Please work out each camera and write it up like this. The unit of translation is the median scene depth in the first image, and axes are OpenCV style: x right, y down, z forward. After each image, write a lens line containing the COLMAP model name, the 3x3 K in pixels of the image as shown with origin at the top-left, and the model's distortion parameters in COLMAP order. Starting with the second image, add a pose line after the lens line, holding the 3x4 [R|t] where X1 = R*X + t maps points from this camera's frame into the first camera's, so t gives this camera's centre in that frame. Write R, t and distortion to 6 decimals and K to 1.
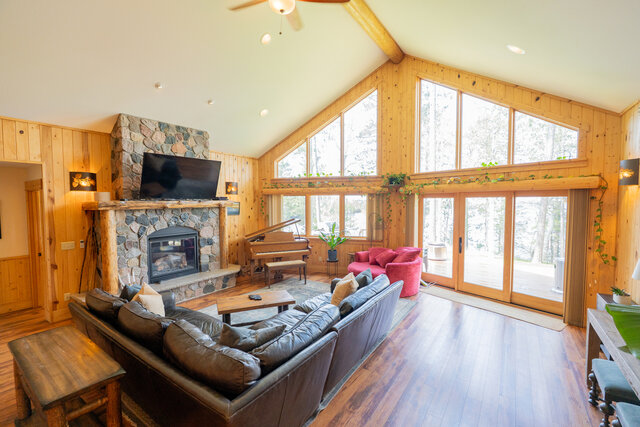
lens RADIAL K [[283.5, 0, 321.0], [0, 283.5, 213.9], [0, 0, 1]] dist [-0.005386, 0.000087]
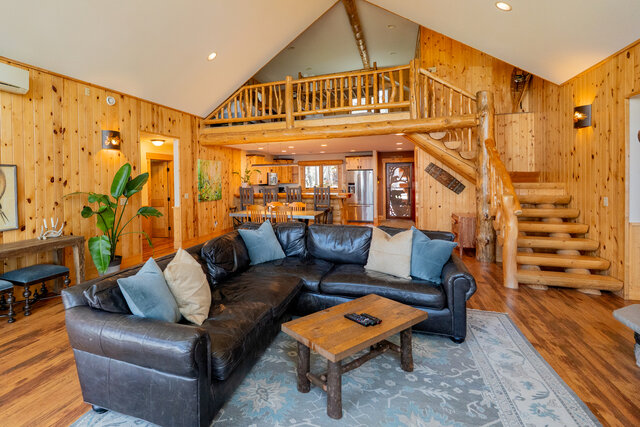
lens RADIAL K [[323.0, 0, 273.4], [0, 323.0, 182.4], [0, 0, 1]] dist [-0.003656, -0.000177]
pose [[-0.973358, 0.018102, -0.228574, 0.037135], [0.006348, 0.998624, 0.052055, 0.014714], [0.229202, 0.049217, -0.972134, 1.124395]]
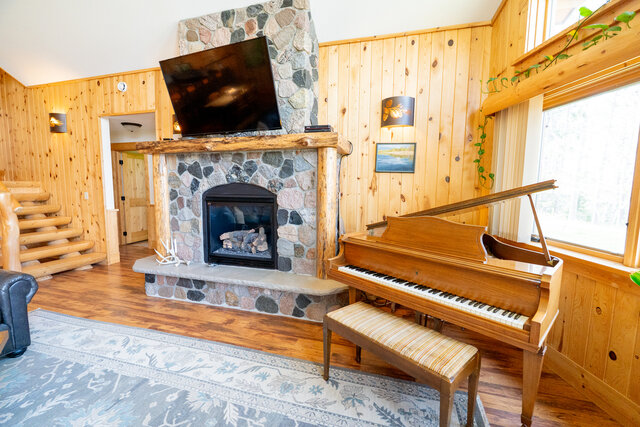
lens RADIAL K [[279.7, 0, 321.1], [0, 279.7, 213.6], [0, 0, 1]] dist [-0.004361, -0.000080]
pose [[0.300834, 0.104727, -0.947909, 0.114023], [-0.050965, 0.994297, 0.093678, 0.044551], [0.952314, 0.020129, 0.304456, 0.980745]]
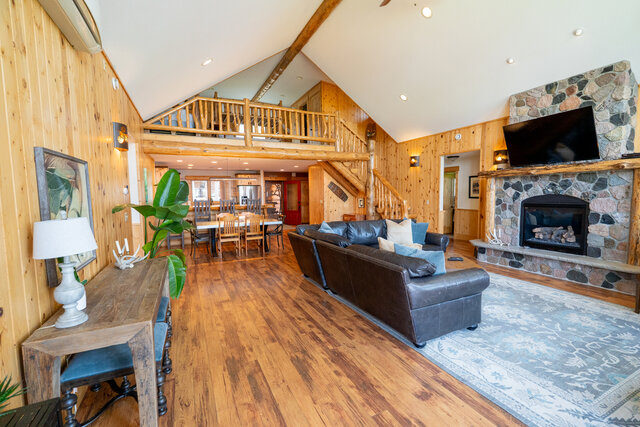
lens RADIAL K [[279.7, 0, 321.1], [0, 279.7, 213.6], [0, 0, 1]] dist [-0.004361, -0.000080]
pose [[-0.494155, 0.072920, -0.866310, 0.633656], [-0.024675, 0.994898, 0.097819, 0.036444], [0.869024, 0.069714, -0.489834, 0.788416]]
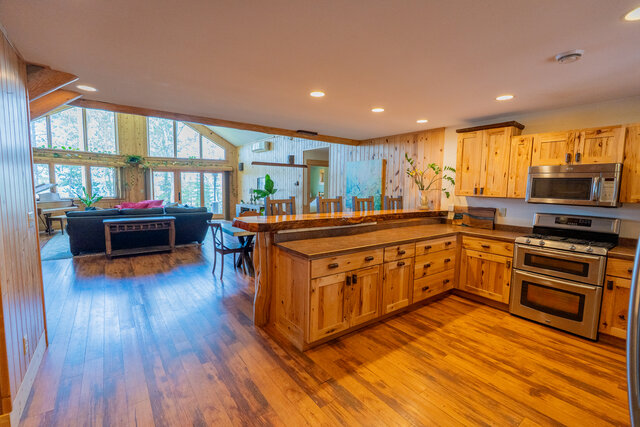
lens RADIAL K [[283.5, 0, 321.0], [0, 283.5, 213.9], [0, 0, 1]] dist [-0.005386, 0.000087]
pose [[0.318606, -0.084499, 0.944113, -1.129016], [0.024182, 0.996419, 0.081019, 0.100621], [-0.947579, -0.002982, 0.319509, -0.603069]]
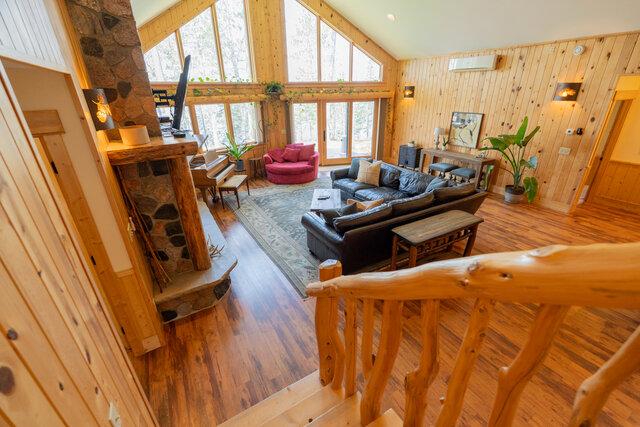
lens RADIAL K [[279.7, 0, 321.1], [0, 279.7, 213.6], [0, 0, 1]] dist [-0.004361, -0.000080]
pose [[0.425786, -0.372555, 0.824566, -0.976212], [0.055490, 0.920336, 0.387172, -0.096425], [-0.903121, -0.119098, 0.412539, 0.354601]]
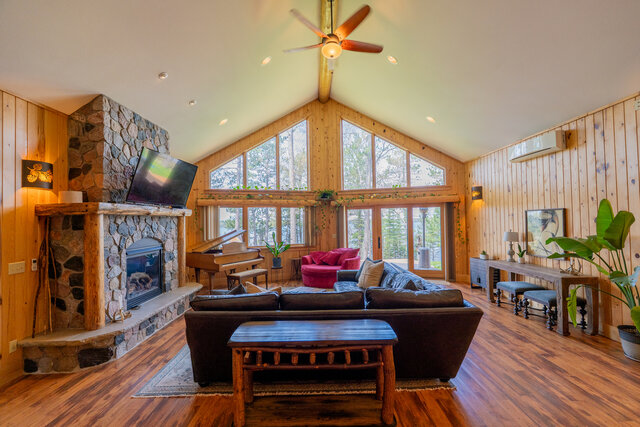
lens RADIAL K [[283.5, 0, 321.0], [0, 283.5, 213.9], [0, 0, 1]] dist [-0.005386, 0.000087]
pose [[0.815703, 0.002537, 0.578465, -0.573743], [0.041434, 0.997166, -0.062801, 0.046867], [-0.576984, 0.075195, 0.813286, 0.022560]]
